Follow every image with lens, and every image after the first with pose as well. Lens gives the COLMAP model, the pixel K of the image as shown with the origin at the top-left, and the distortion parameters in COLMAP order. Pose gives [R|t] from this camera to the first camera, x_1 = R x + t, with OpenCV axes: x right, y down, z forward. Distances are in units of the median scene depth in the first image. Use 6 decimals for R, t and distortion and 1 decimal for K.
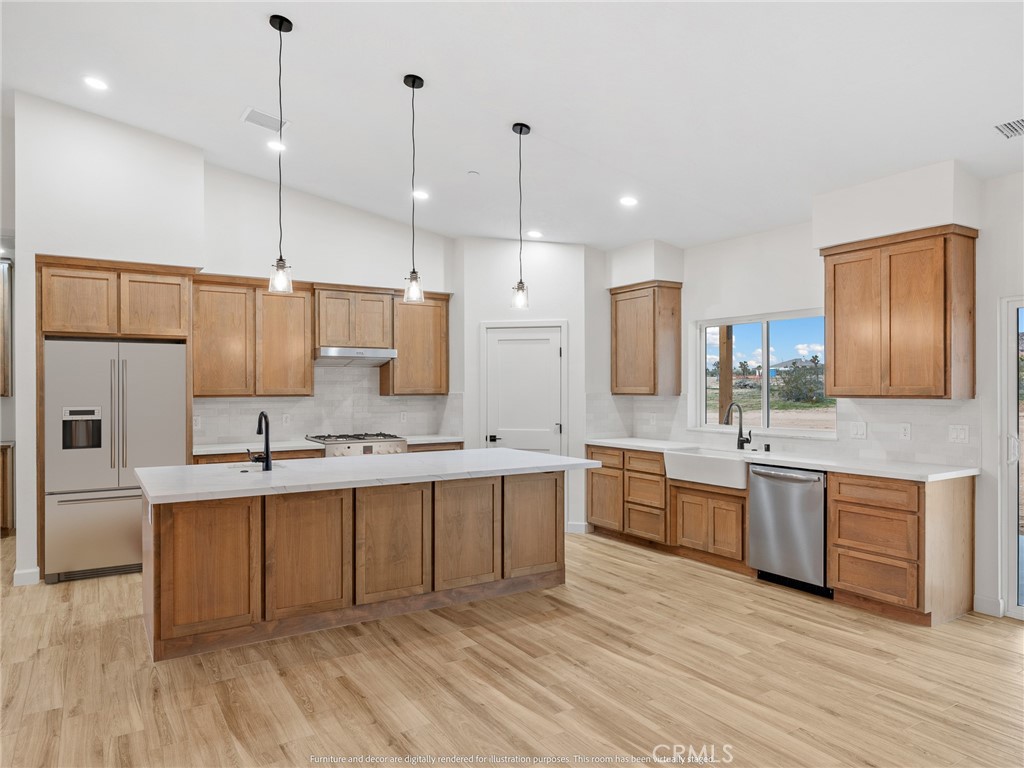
lens RADIAL K [[683.9, 0, 510.9], [0, 683.9, 389.1], [0, 0, 1]] dist [-0.009387, -0.003553]
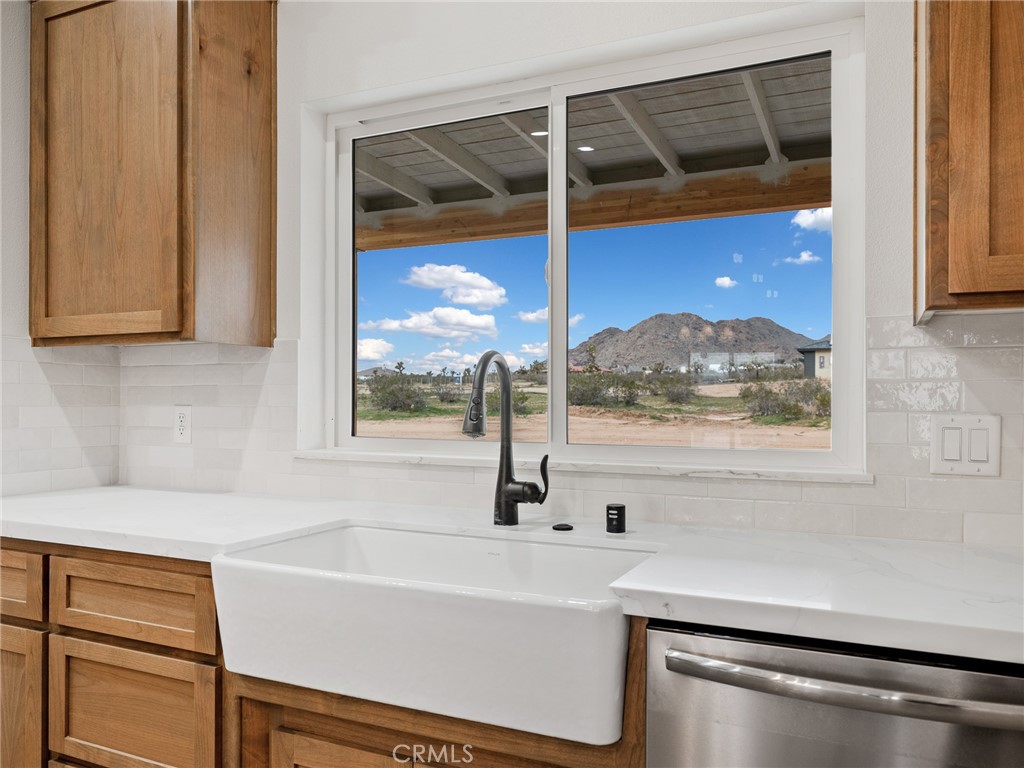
lens RADIAL K [[784.3, 0, 509.6], [0, 784.3, 394.8], [0, 0, 1]] dist [-0.002000, -0.001699]
pose [[0.843769, 0.005864, 0.536675, 0.154429], [-0.001941, 0.999967, -0.007875, 0.035117], [-0.536703, 0.005603, 0.843752, 0.671647]]
